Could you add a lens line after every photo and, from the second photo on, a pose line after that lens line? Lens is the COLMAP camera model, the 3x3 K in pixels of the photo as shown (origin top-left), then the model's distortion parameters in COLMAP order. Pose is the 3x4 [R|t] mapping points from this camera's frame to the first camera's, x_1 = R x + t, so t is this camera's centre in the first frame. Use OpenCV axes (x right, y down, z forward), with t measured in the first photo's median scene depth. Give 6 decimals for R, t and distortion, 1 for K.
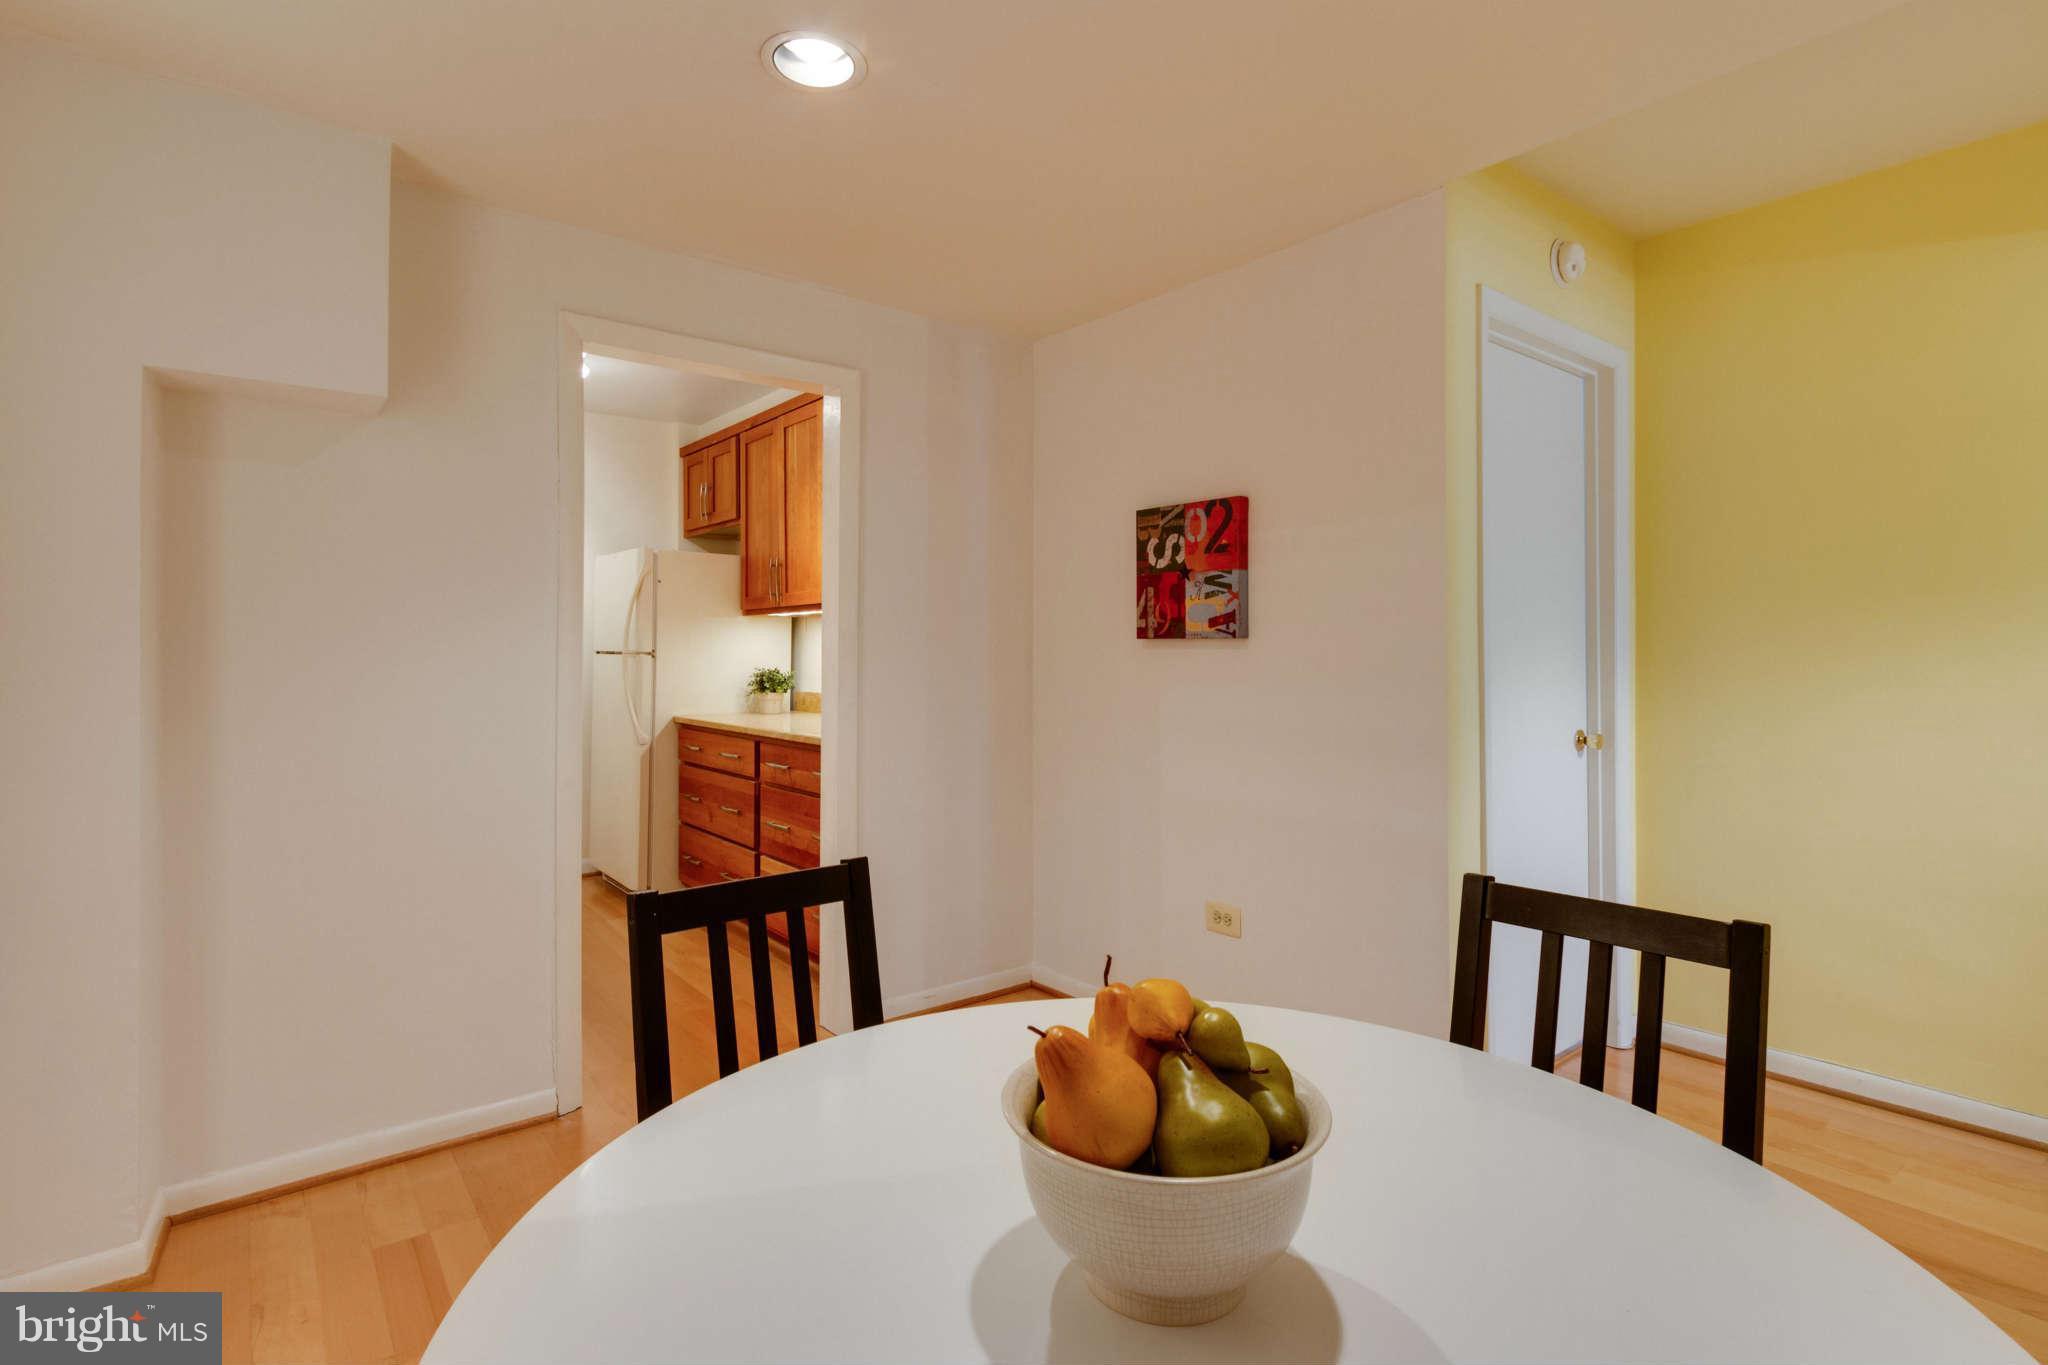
lens RADIAL K [[991.0, 0, 1018.3], [0, 991.0, 645.9], [0, 0, 1]] dist [0.000846, -0.000074]
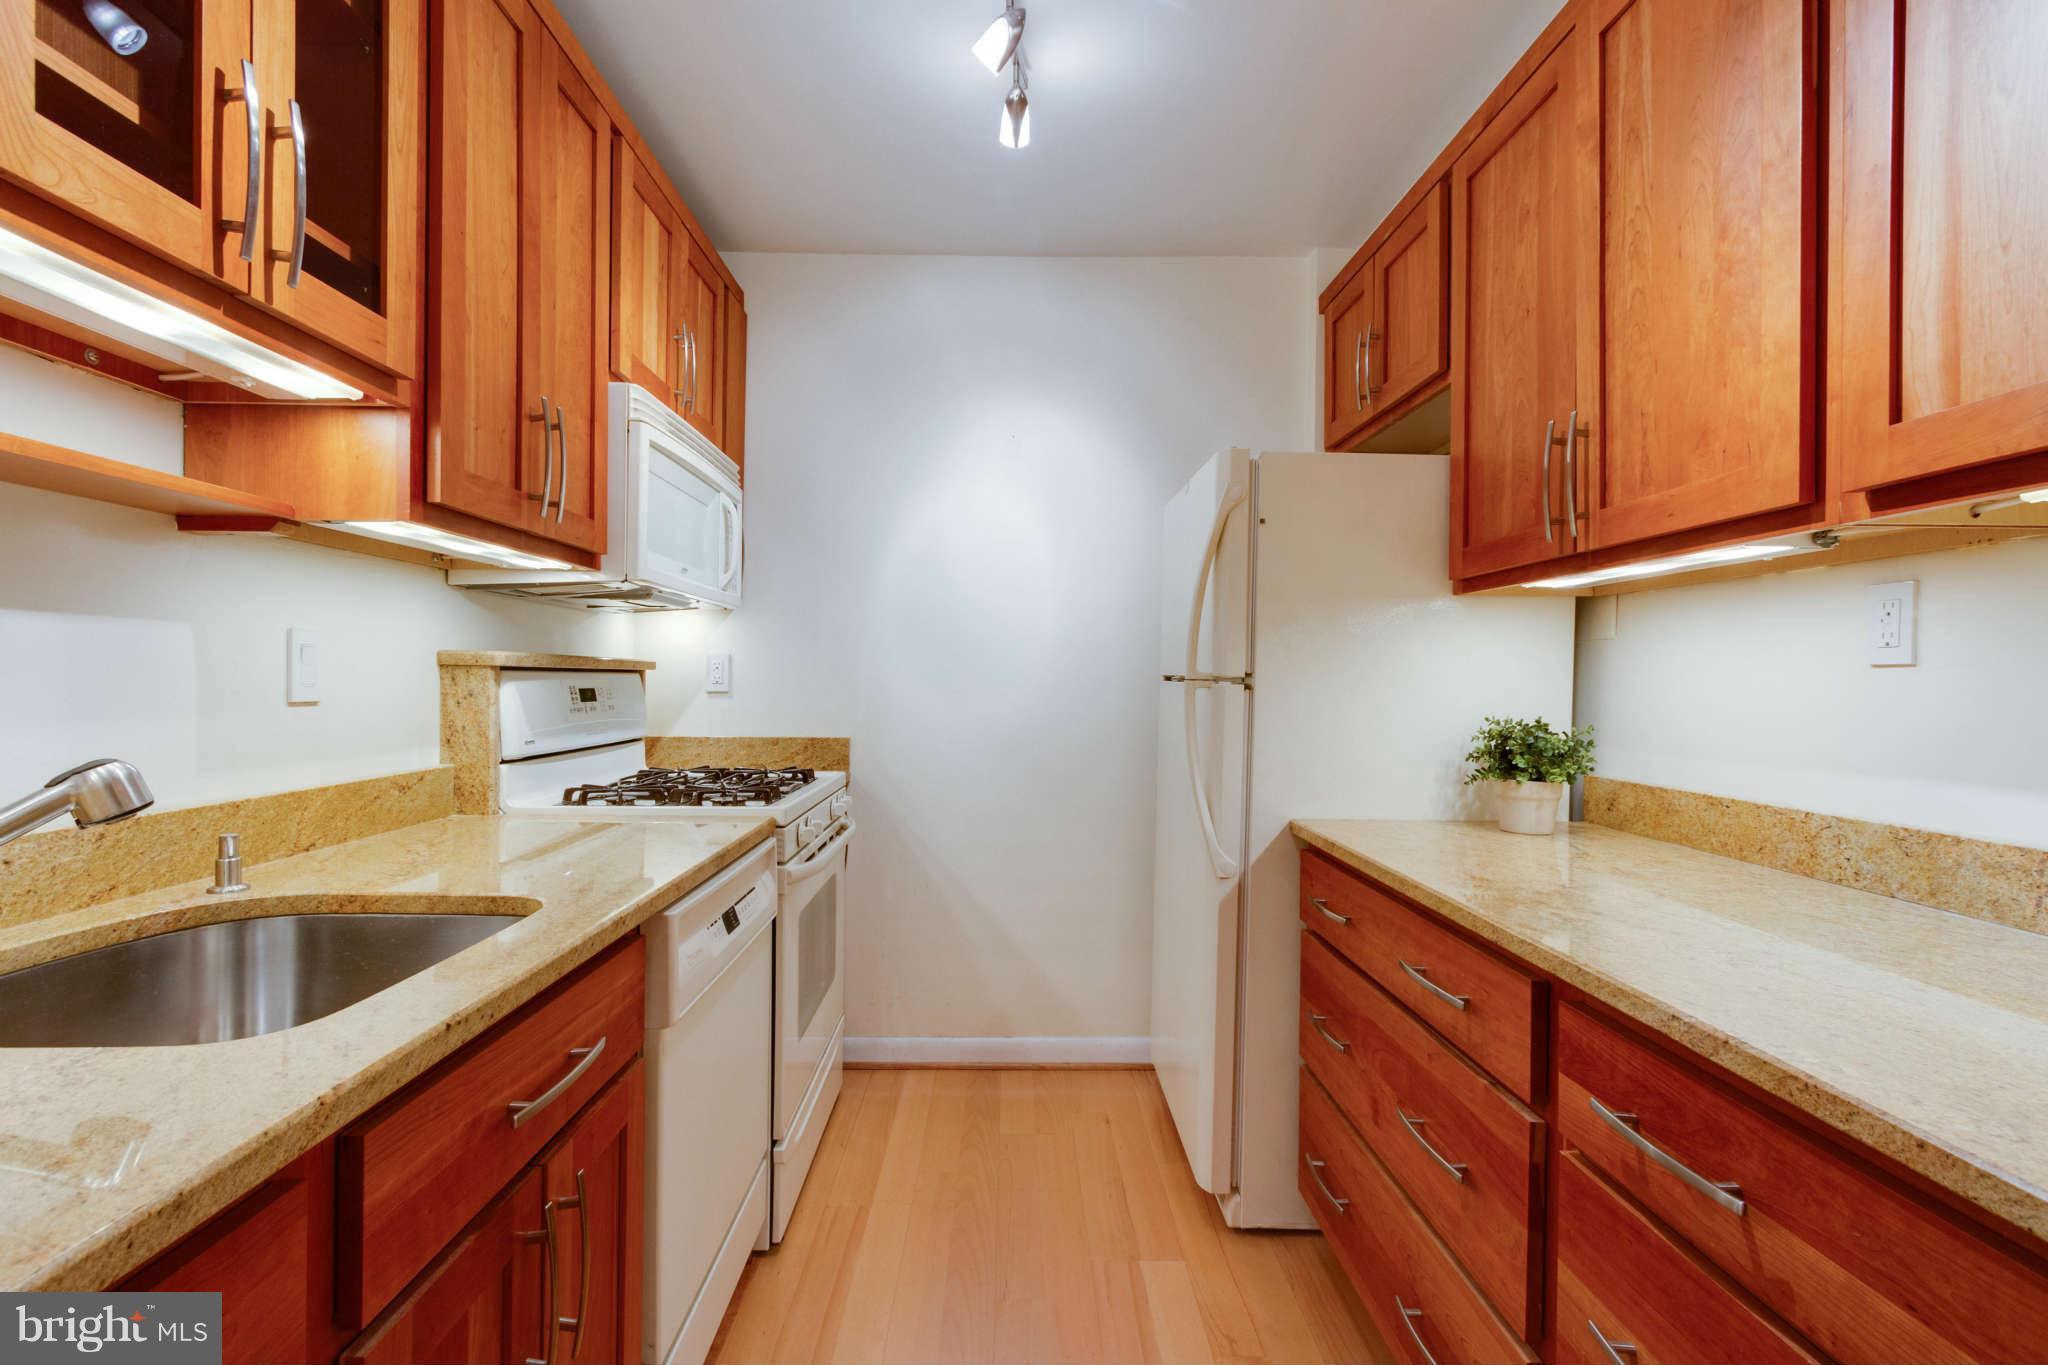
lens RADIAL K [[946.6, 0, 1012.4], [0, 946.6, 681.9], [0, 0, 1]] dist [0.001160, -0.001309]
pose [[0.789923, 0.009868, -0.613127, -0.186434], [-0.005966, 0.999947, 0.008408, 0.005298], [0.613178, -0.002984, 0.789939, 0.588215]]
